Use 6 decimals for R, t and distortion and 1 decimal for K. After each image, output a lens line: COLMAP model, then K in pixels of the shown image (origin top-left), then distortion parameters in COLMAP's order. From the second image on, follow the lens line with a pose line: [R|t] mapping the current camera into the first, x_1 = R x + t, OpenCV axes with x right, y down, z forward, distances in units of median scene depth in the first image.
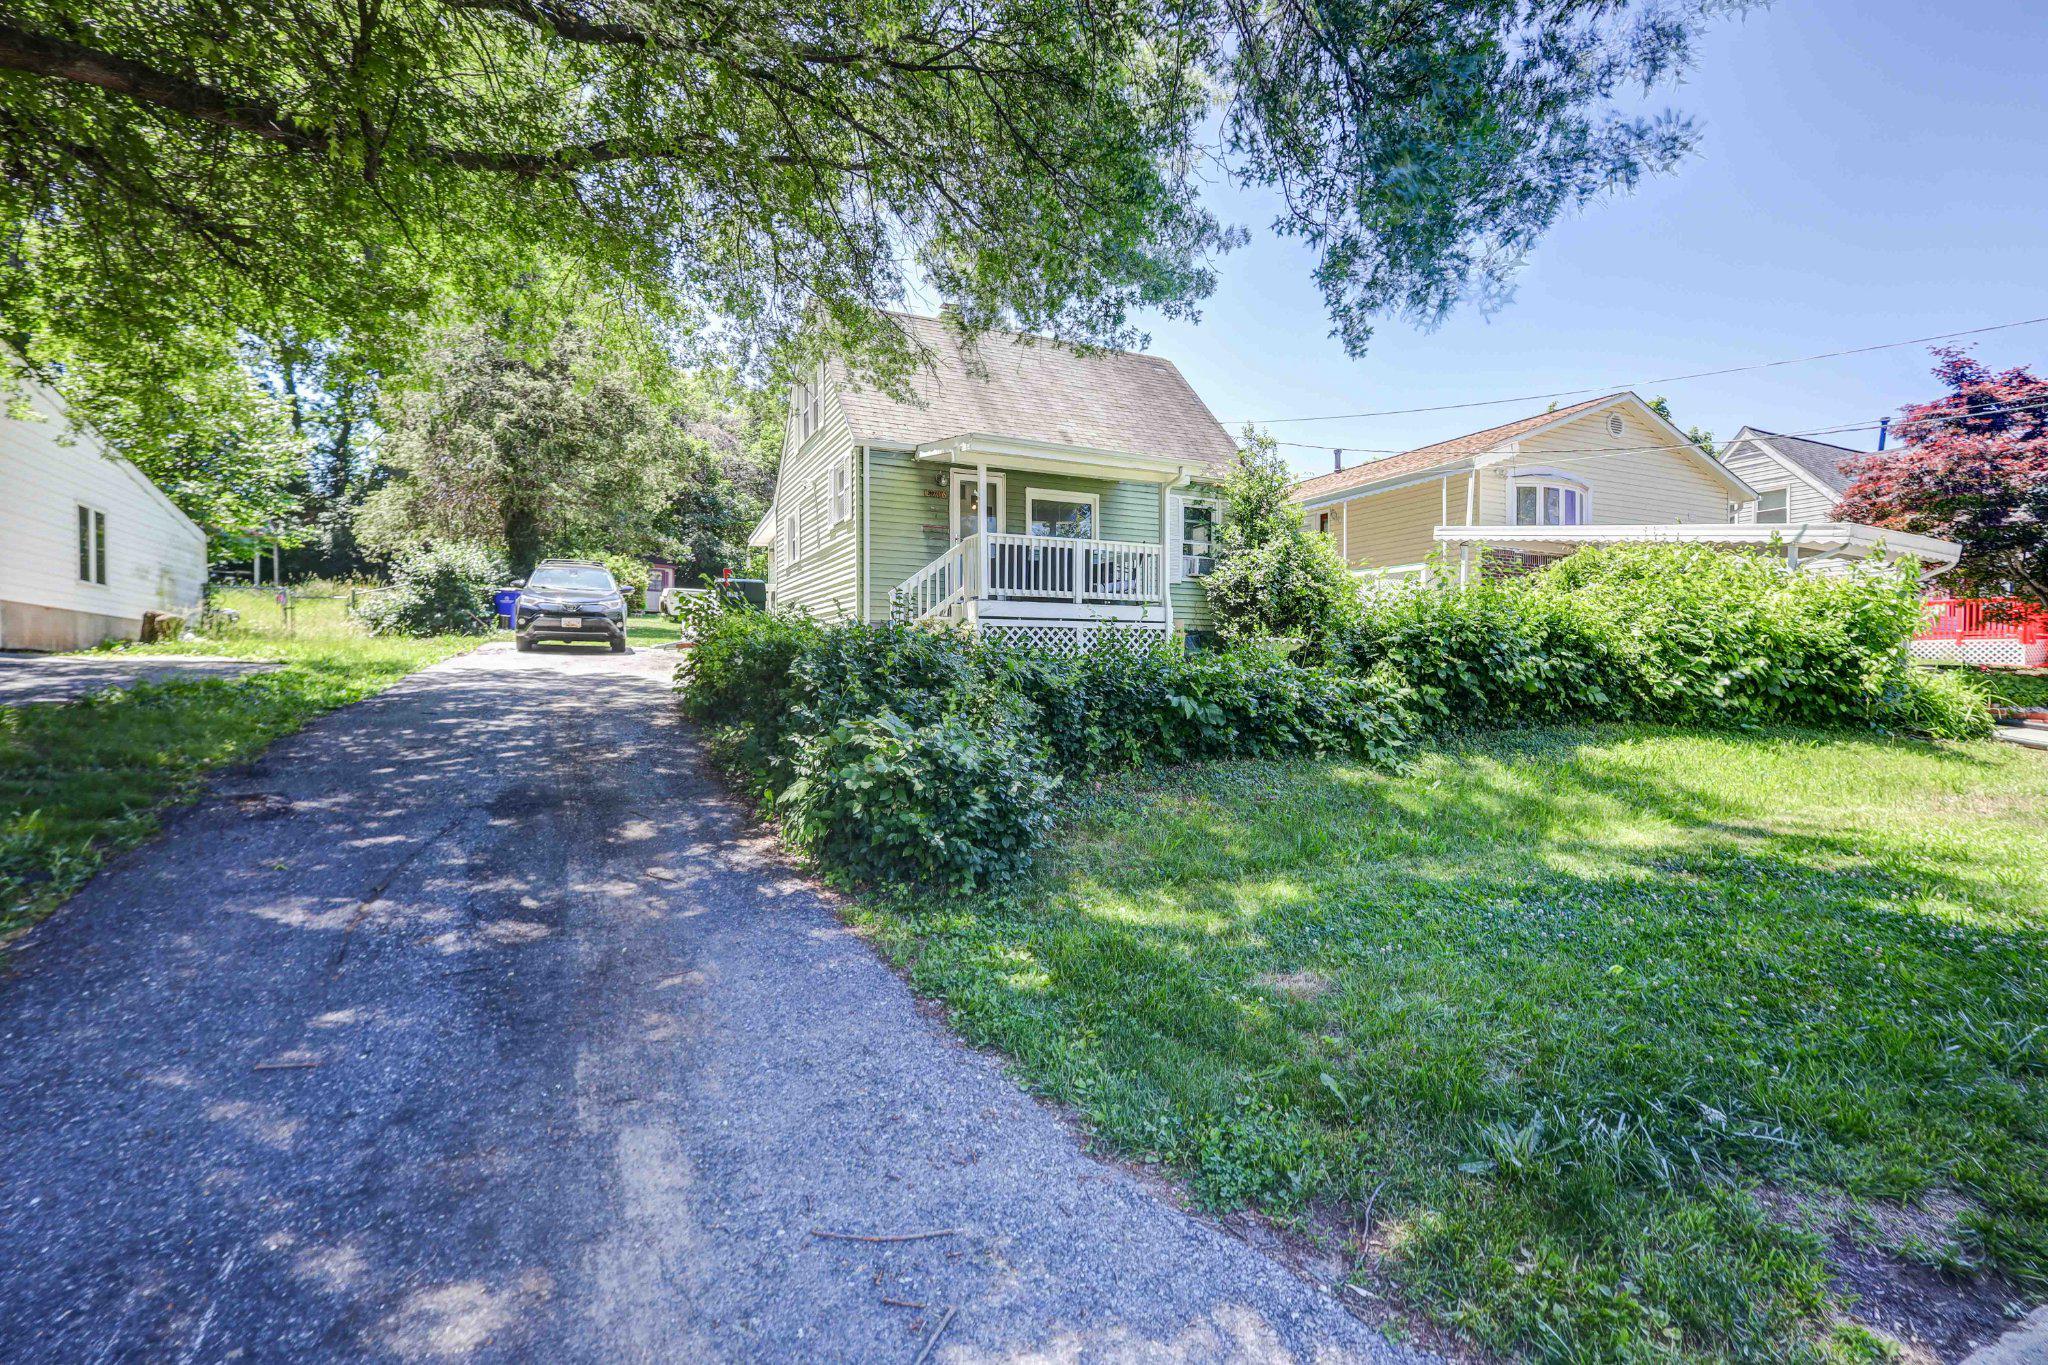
lens RADIAL K [[955.7, 0, 1016.2], [0, 955.7, 678.6], [0, 0, 1]] dist [-0.000620, 0.001049]
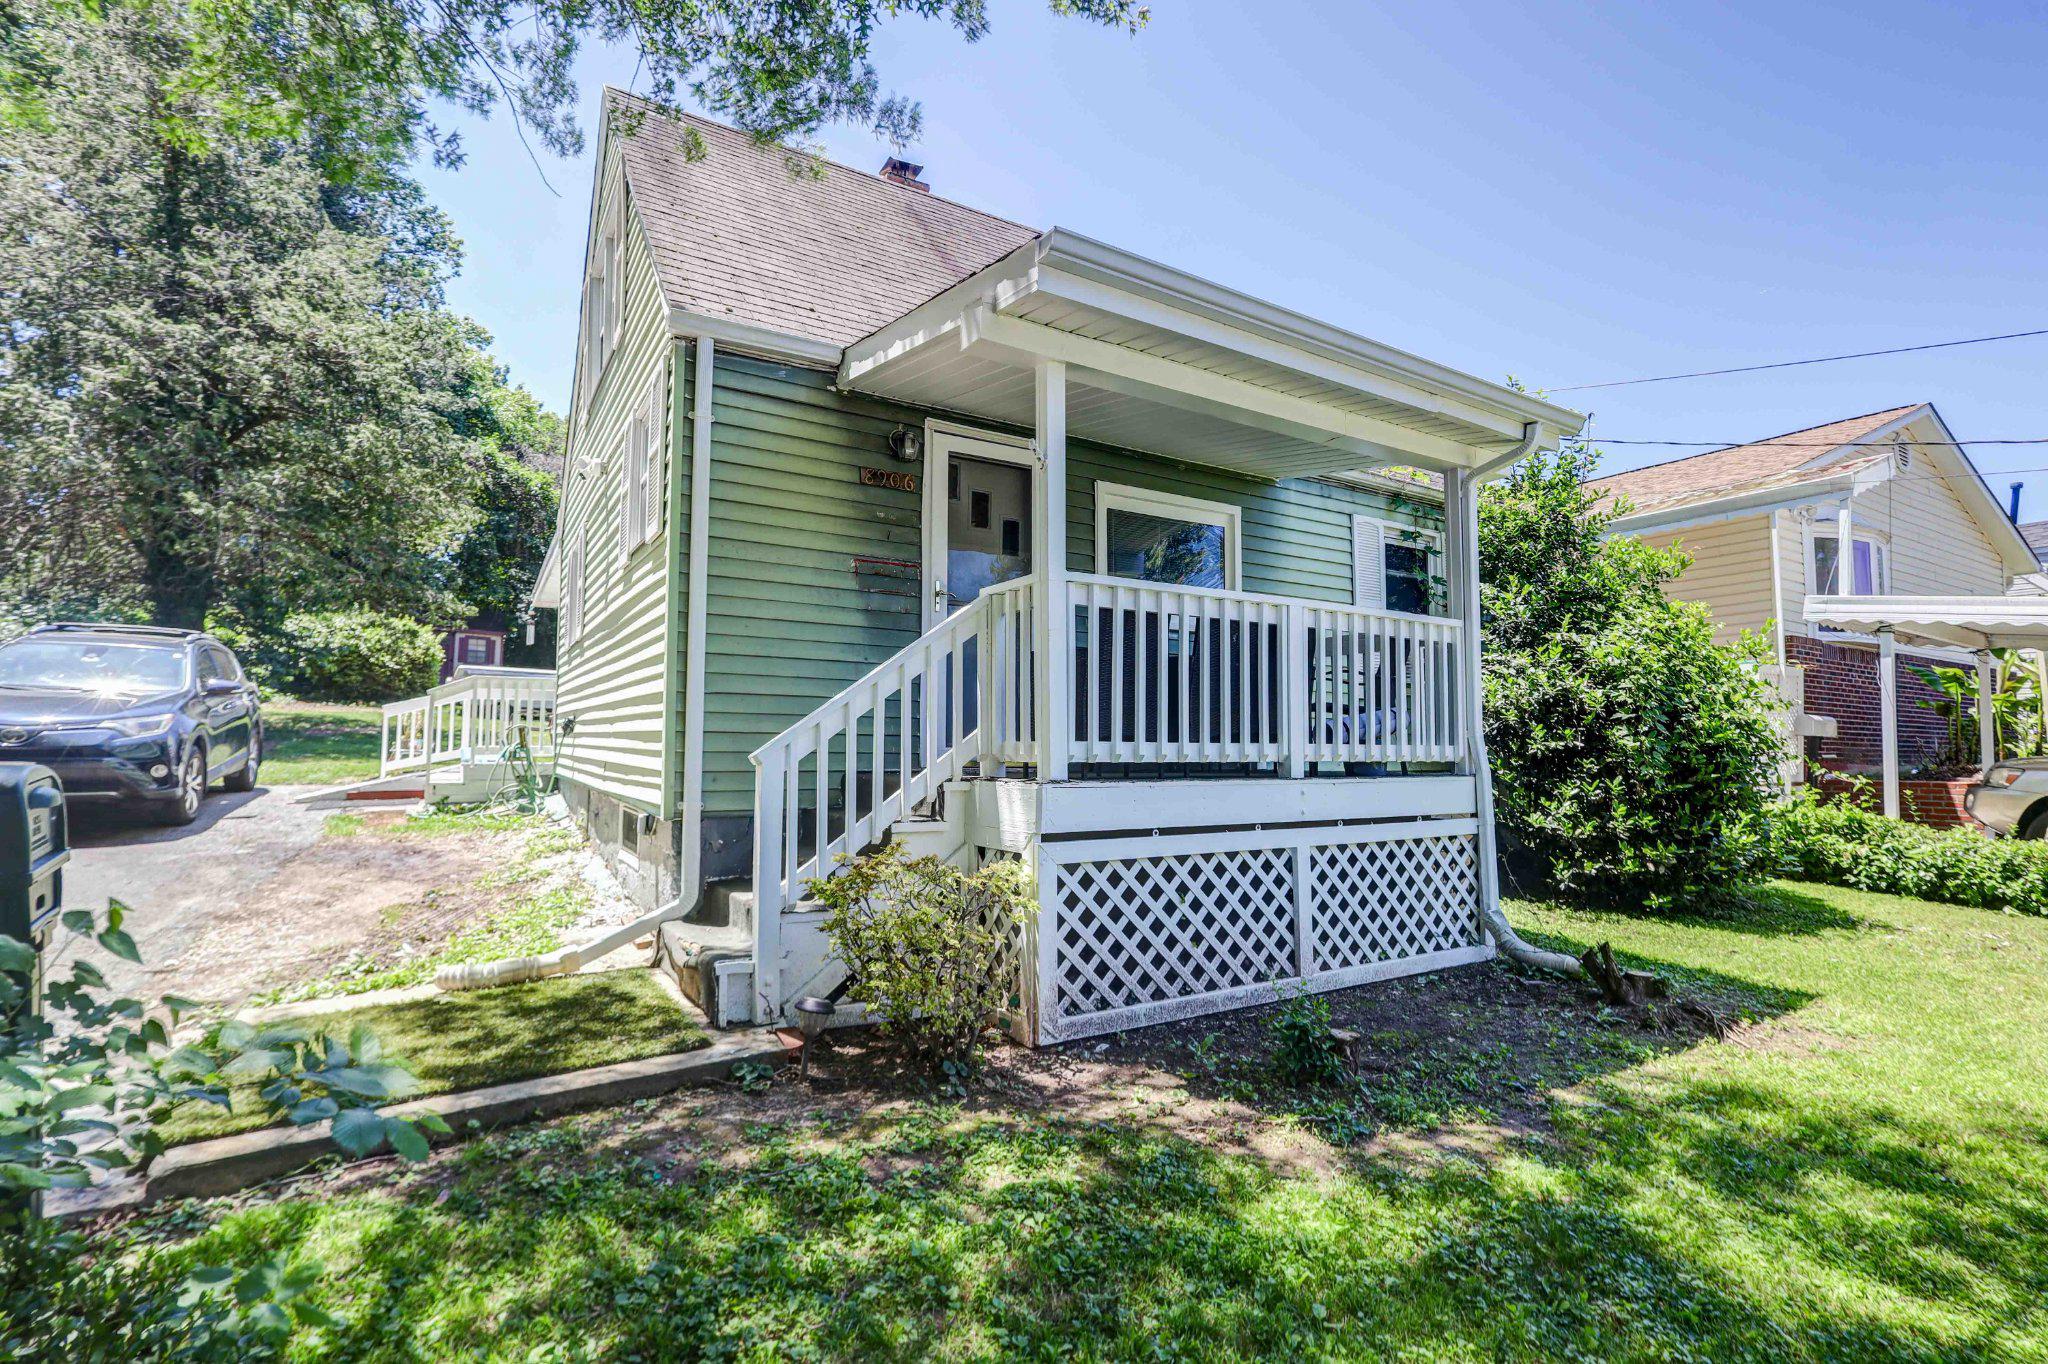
lens RADIAL K [[955.7, 0, 1023.0], [0, 955.7, 689.8], [0, 0, 1]] dist [-0.000620, 0.001049]
pose [[0.994069, 0.011125, 0.108176, -0.073446], [-0.004322, 0.998009, -0.062923, -0.085440], [-0.108661, 0.062082, 0.992138, 0.632137]]
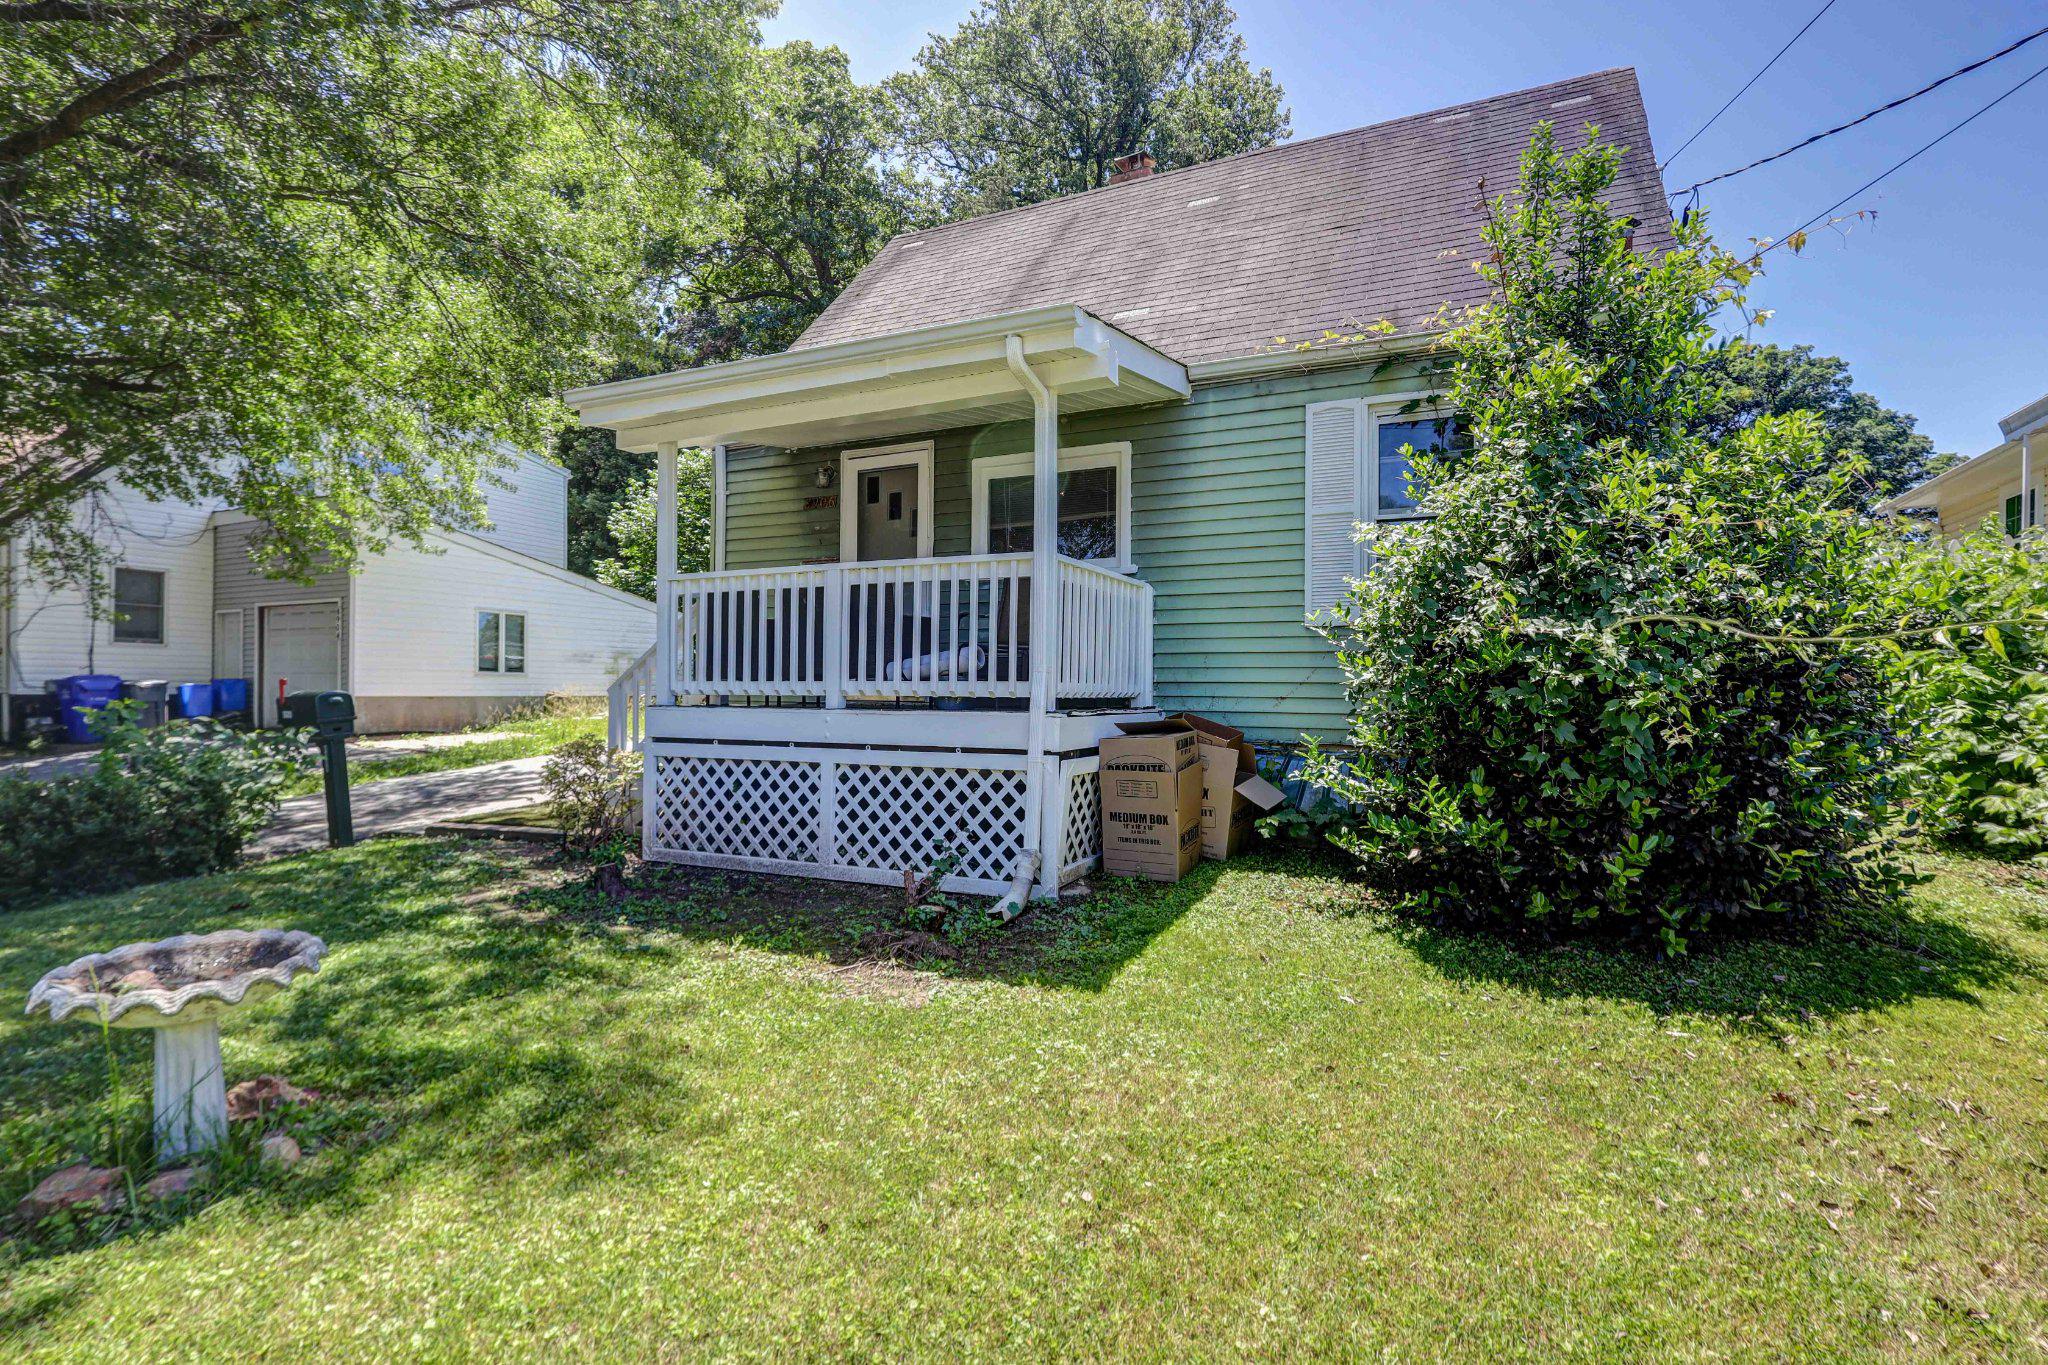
lens RADIAL K [[955.7, 0, 1005.7], [0, 955.7, 685.8], [0, 0, 1]] dist [-0.000620, 0.001049]
pose [[0.631498, -0.001067, -0.775377, 0.449102], [-0.004453, 0.999978, -0.005002, -0.084504], [0.775365, 0.006612, 0.631479, 0.754831]]
